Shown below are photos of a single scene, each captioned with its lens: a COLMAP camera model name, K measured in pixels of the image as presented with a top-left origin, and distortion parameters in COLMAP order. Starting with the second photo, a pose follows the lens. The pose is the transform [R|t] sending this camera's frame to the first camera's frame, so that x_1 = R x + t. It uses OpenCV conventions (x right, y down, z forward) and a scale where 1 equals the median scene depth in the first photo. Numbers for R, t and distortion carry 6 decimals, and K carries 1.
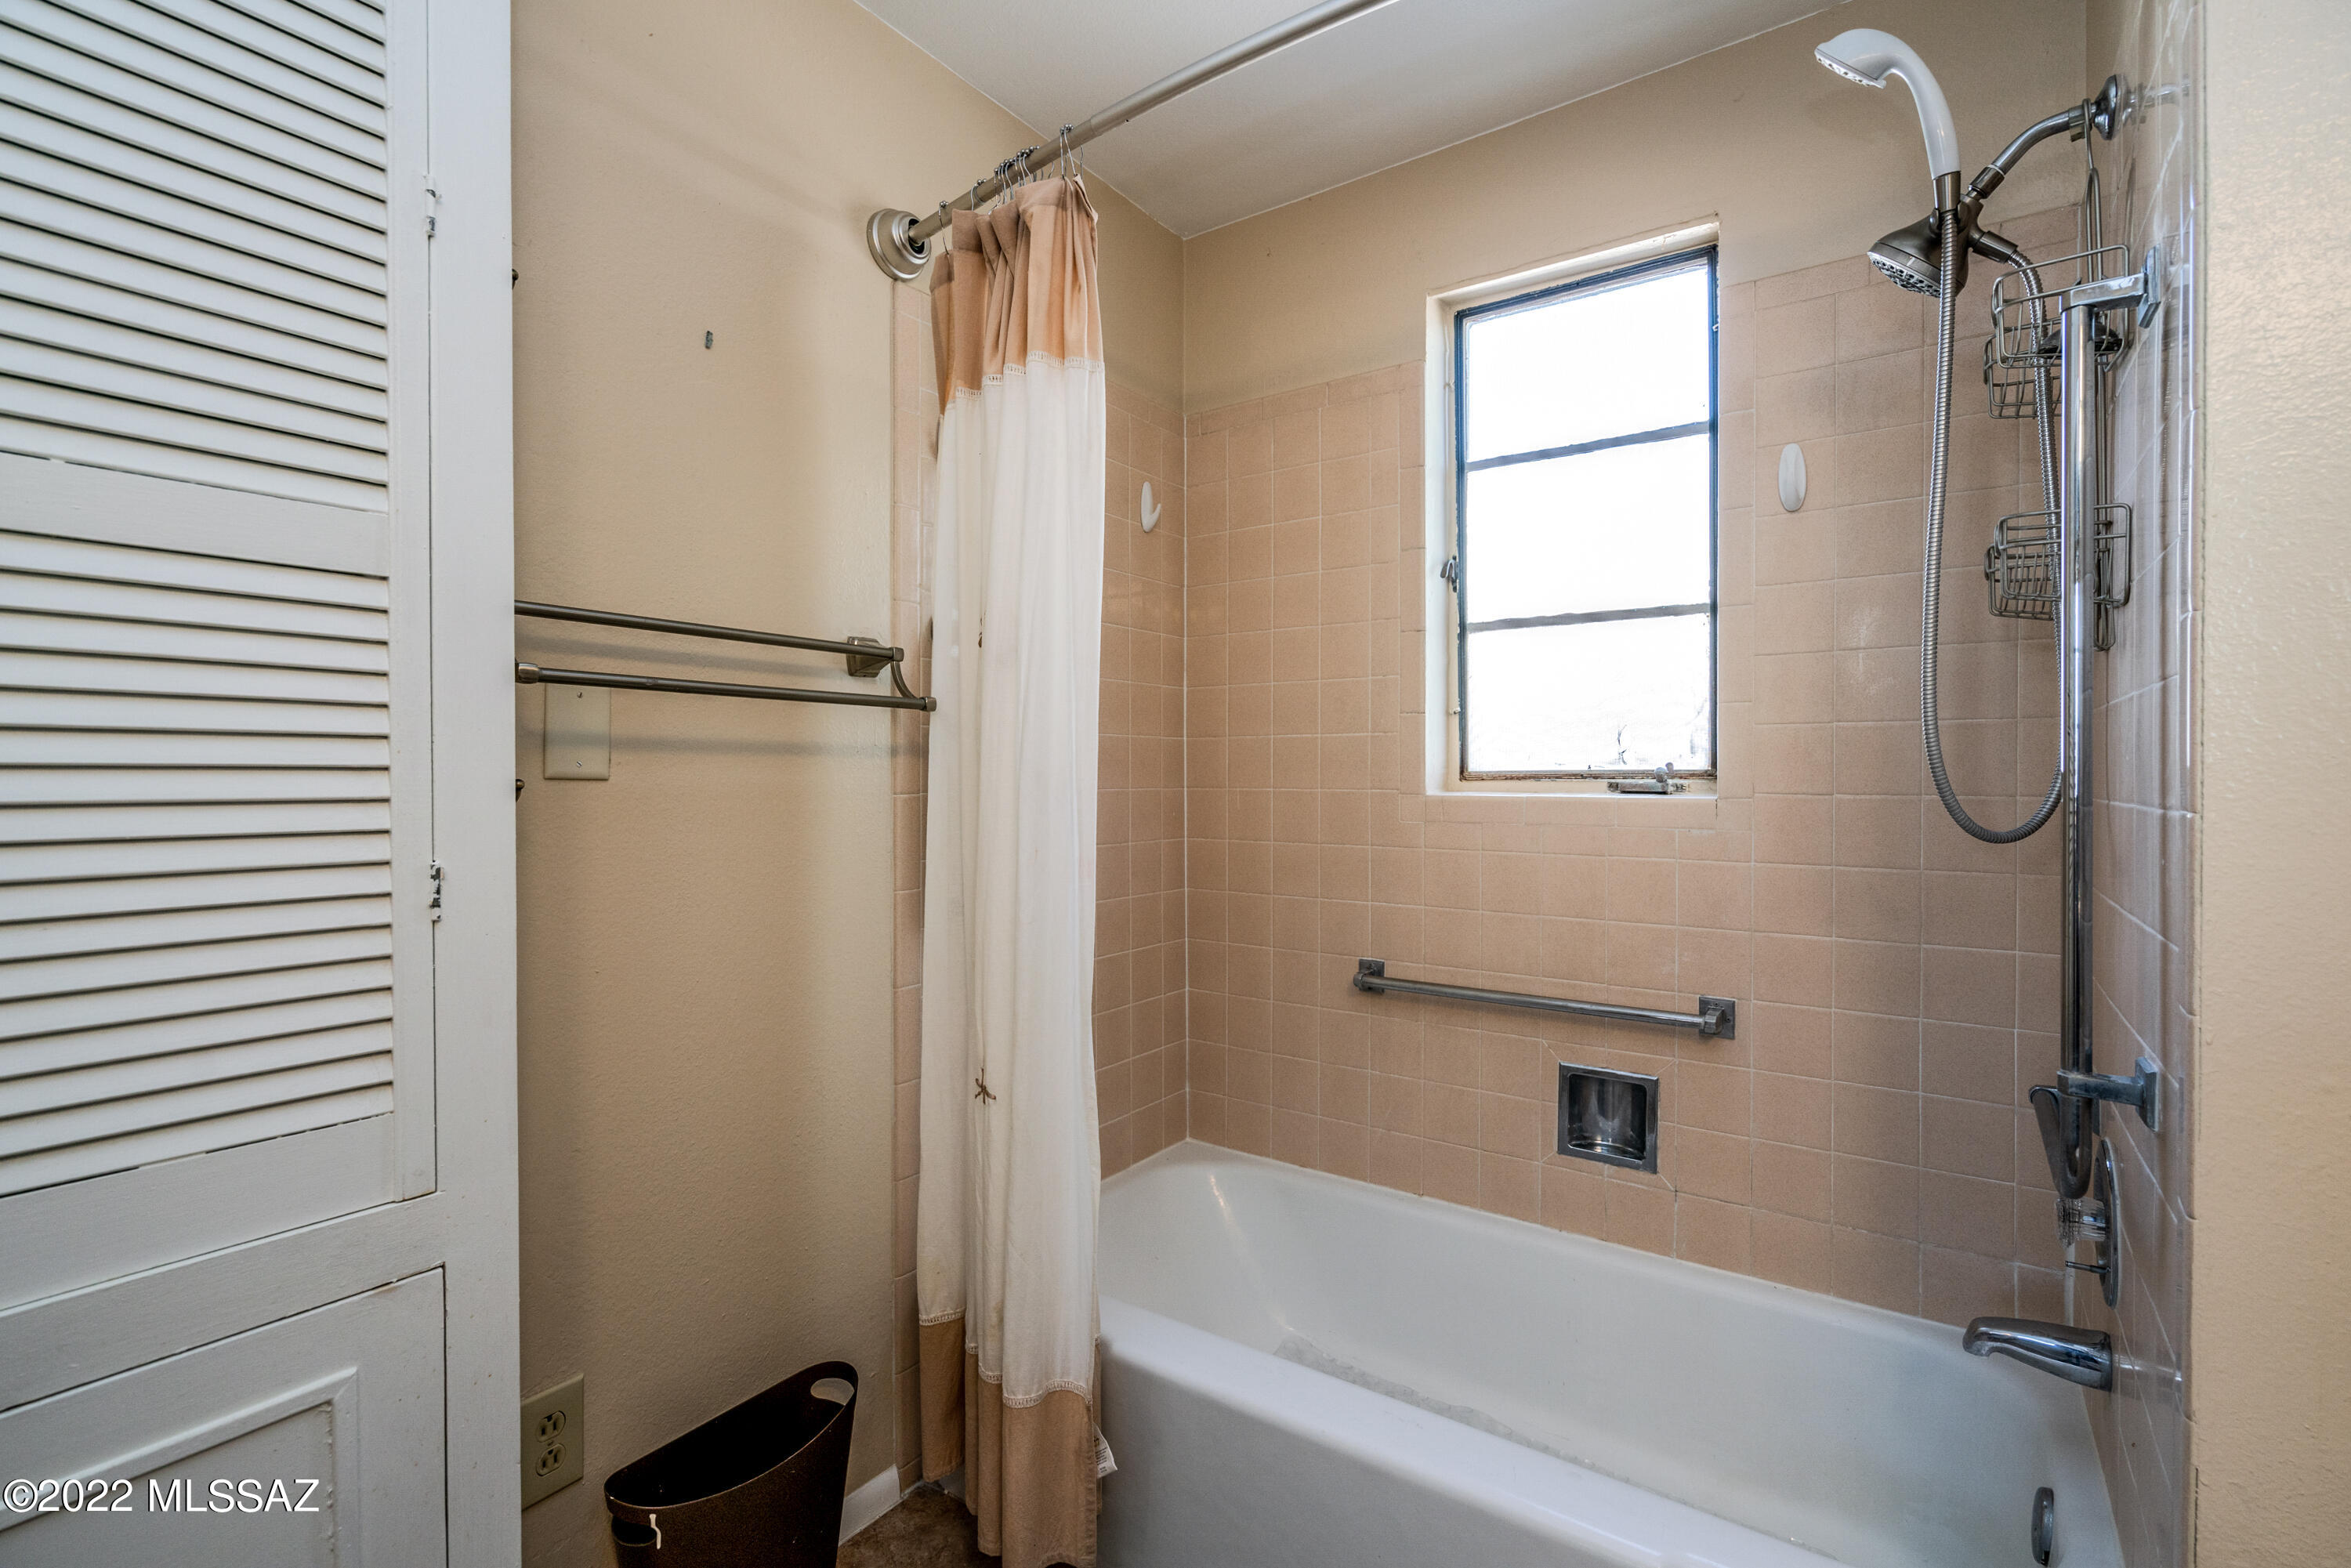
lens RADIAL K [[1061.3, 0, 1175.6], [0, 1061.3, 775.3], [0, 0, 1]] dist [-0.003317, -0.000700]
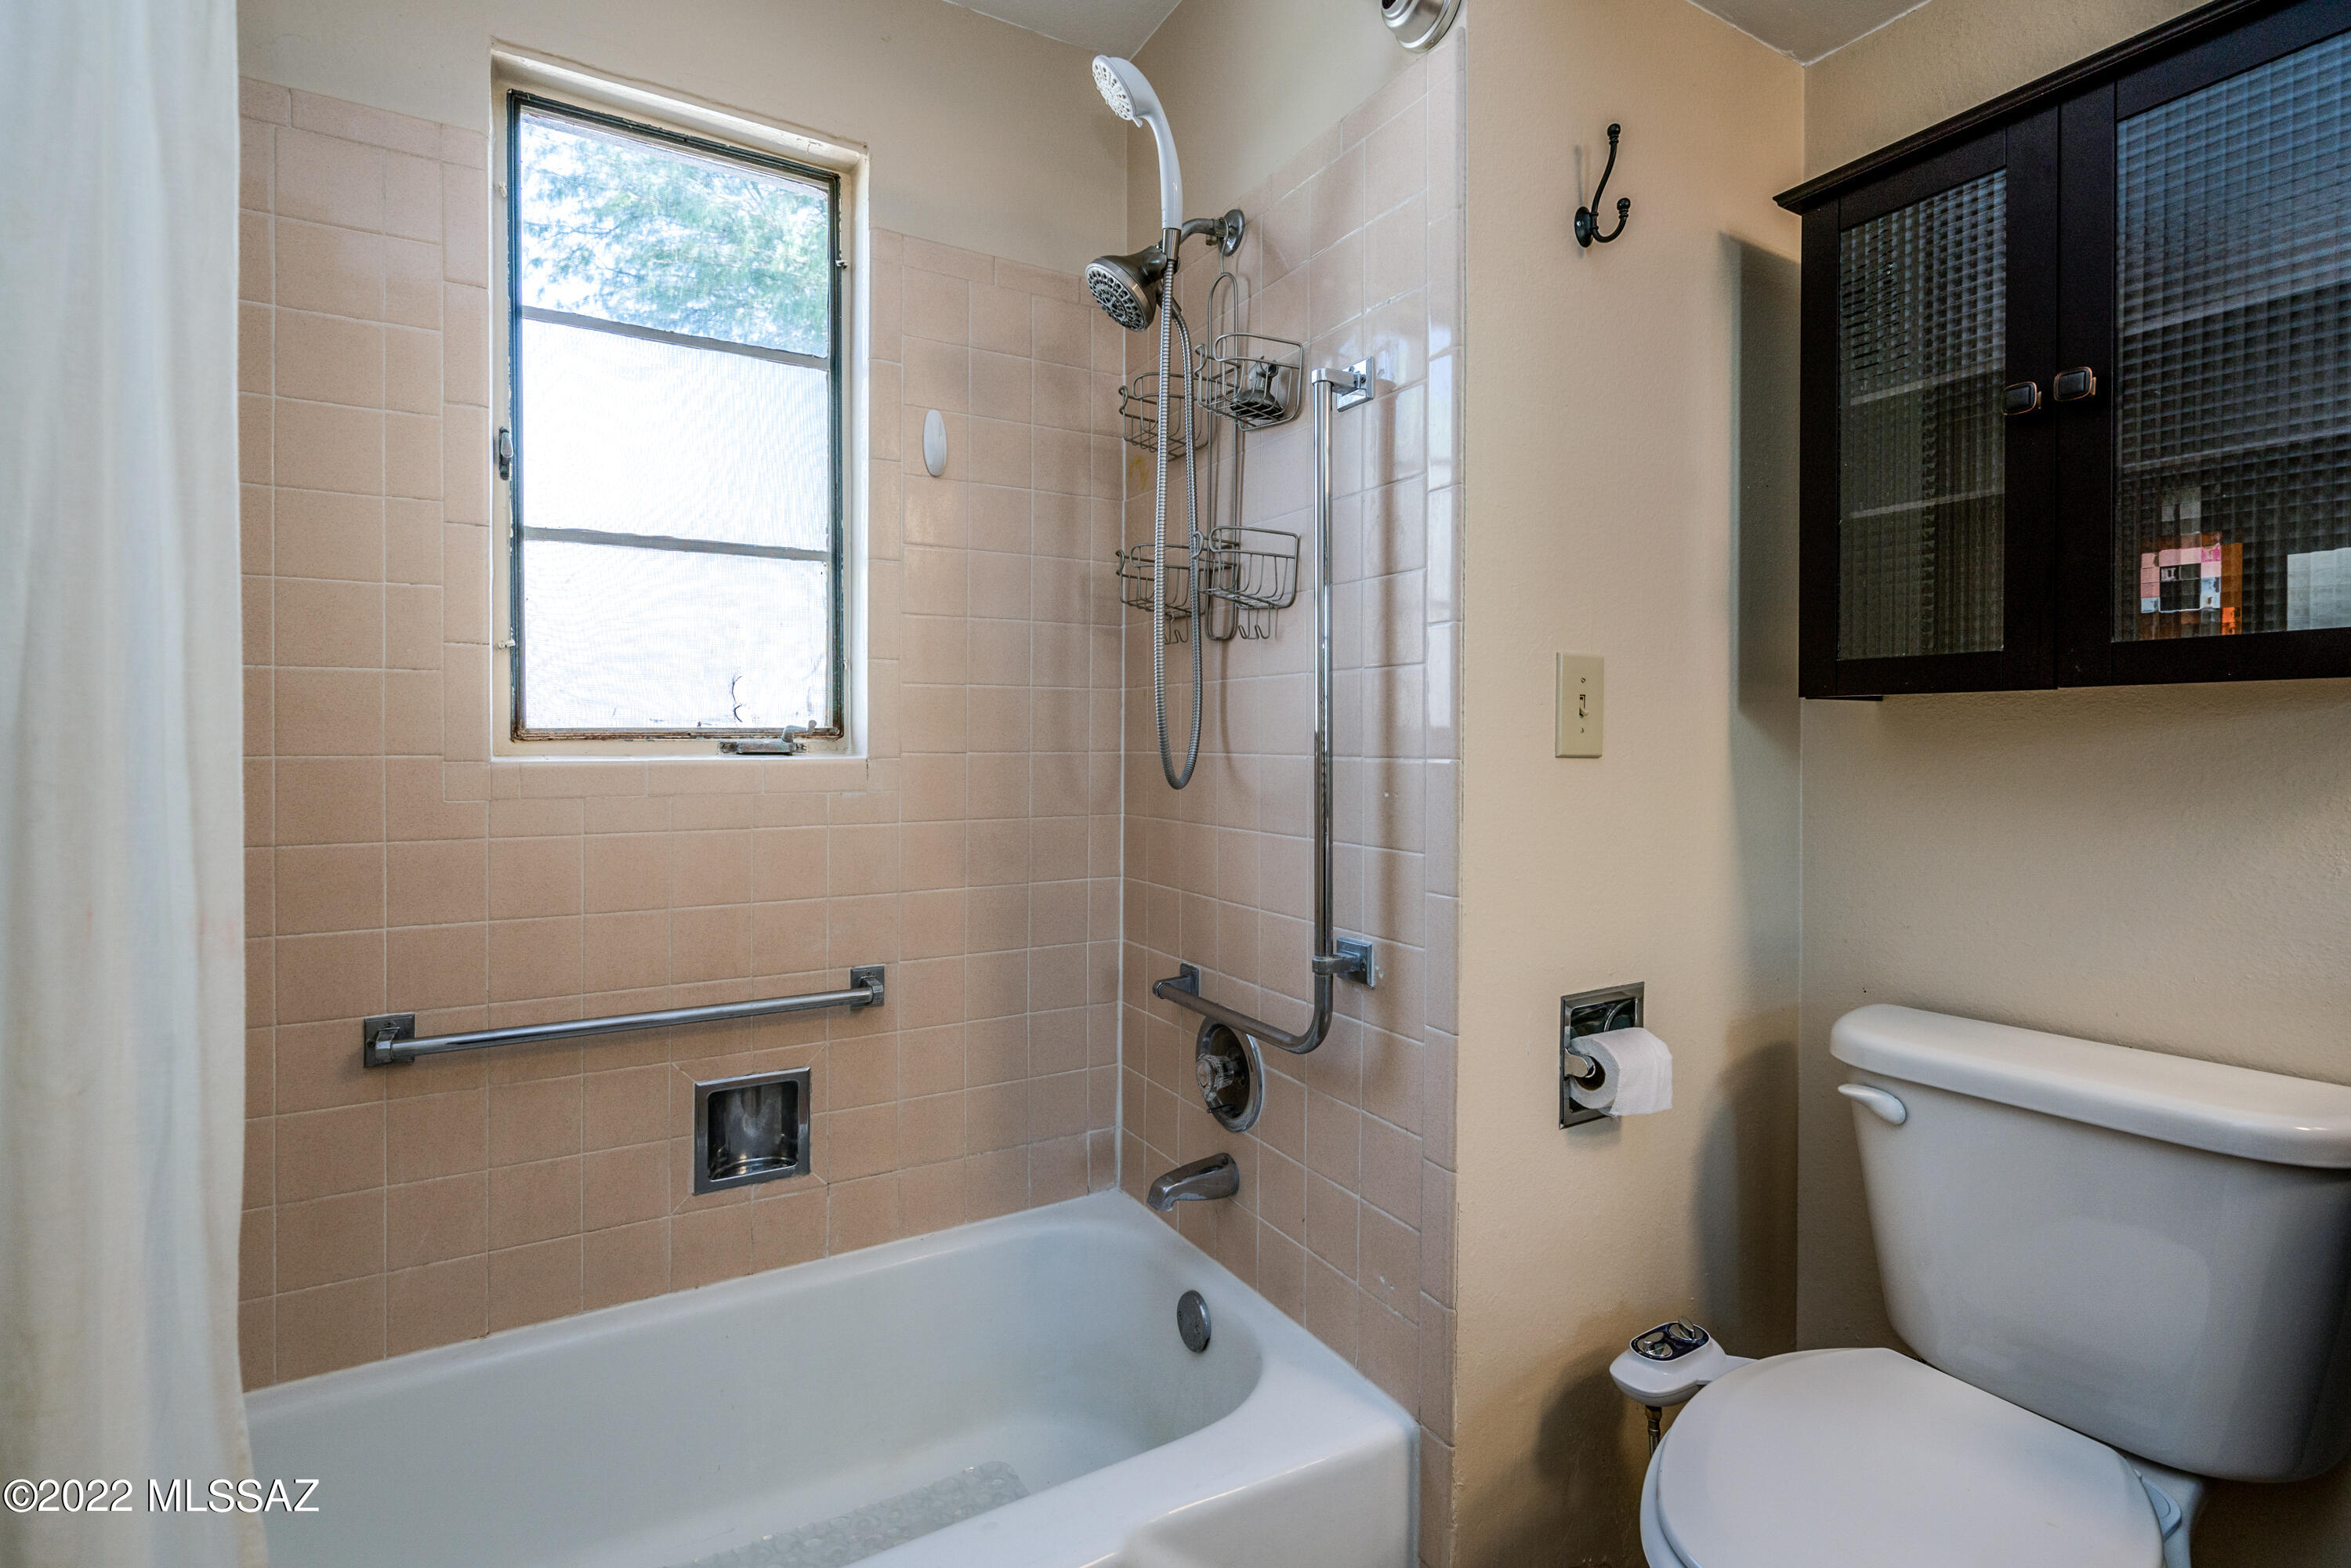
lens RADIAL K [[1083.3, 0, 1173.3], [0, 1083.3, 743.5], [0, 0, 1]] dist [-0.001401, 0.001347]
pose [[0.413886, -0.006628, 0.910305, -0.254359], [-0.000339, 0.999972, 0.007435, 0.000919], [-0.910329, -0.003386, 0.413872, 0.328513]]
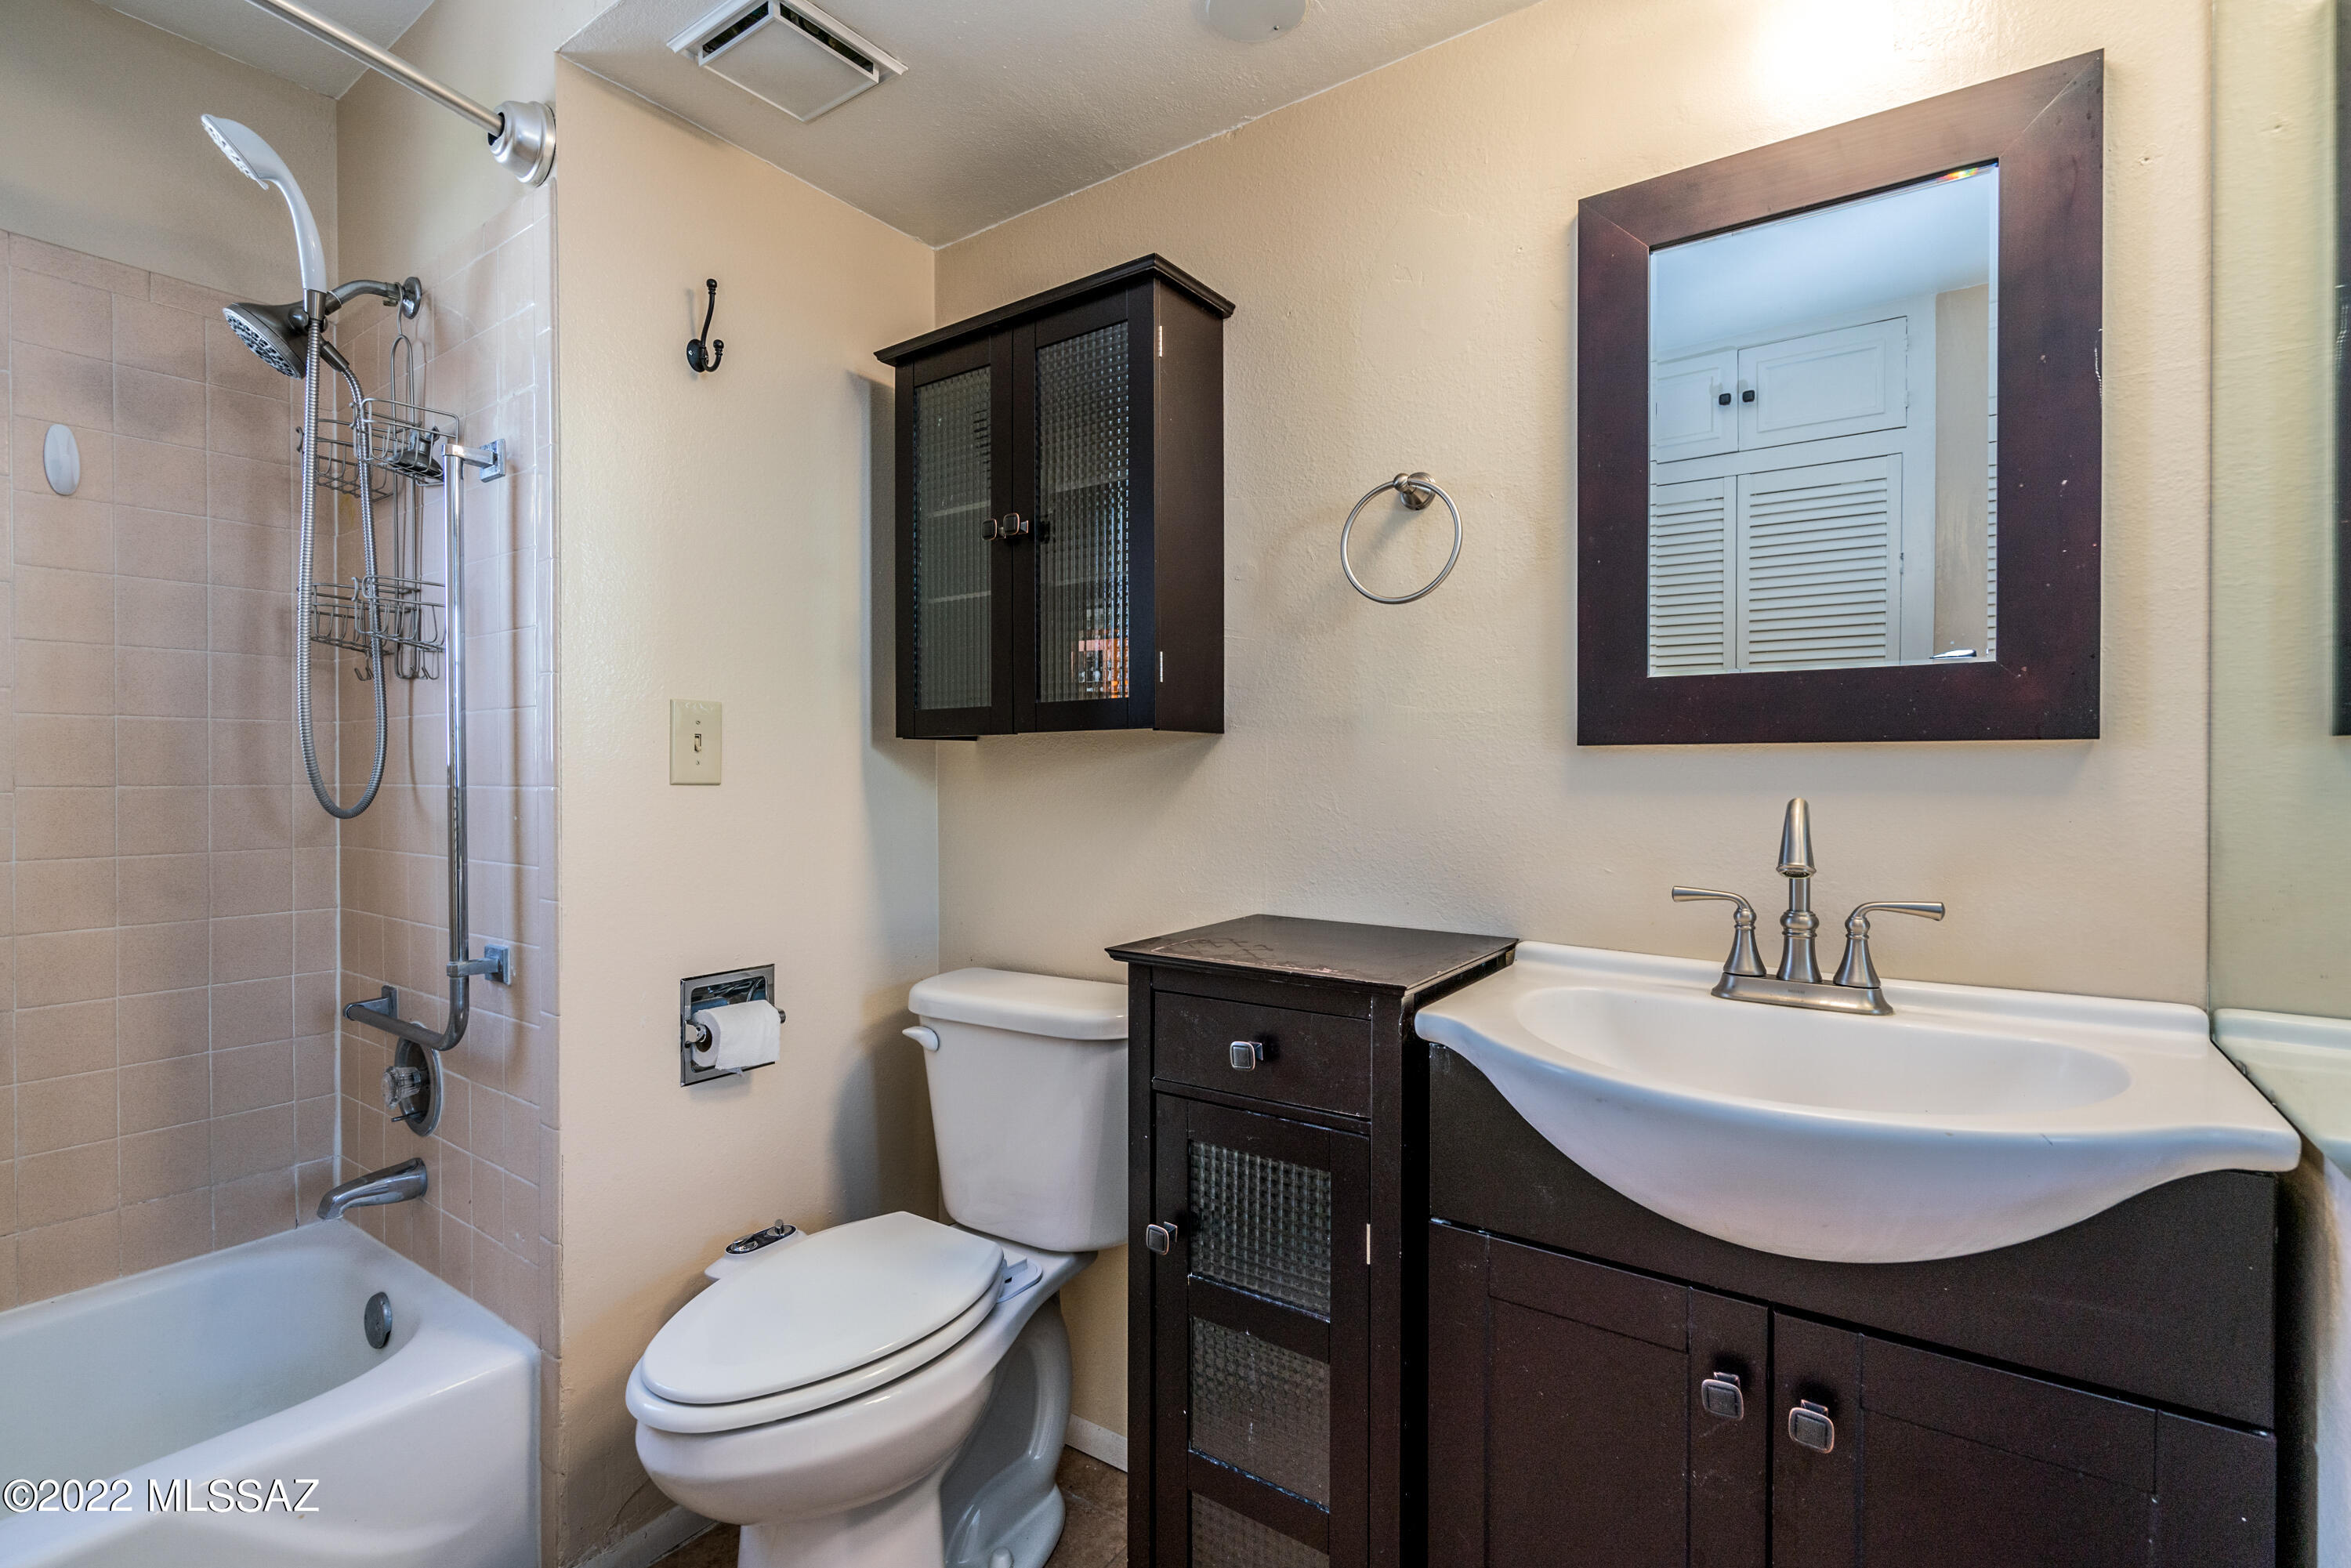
lens RADIAL K [[1072.0, 0, 1165.4], [0, 1072.0, 779.4], [0, 0, 1]] dist [-0.000459, 0.001415]
pose [[0.003757, -0.011023, 0.999932, -0.367730], [0.002802, 0.999935, 0.011012, 0.002671], [-0.999989, 0.002761, 0.003787, -0.010838]]
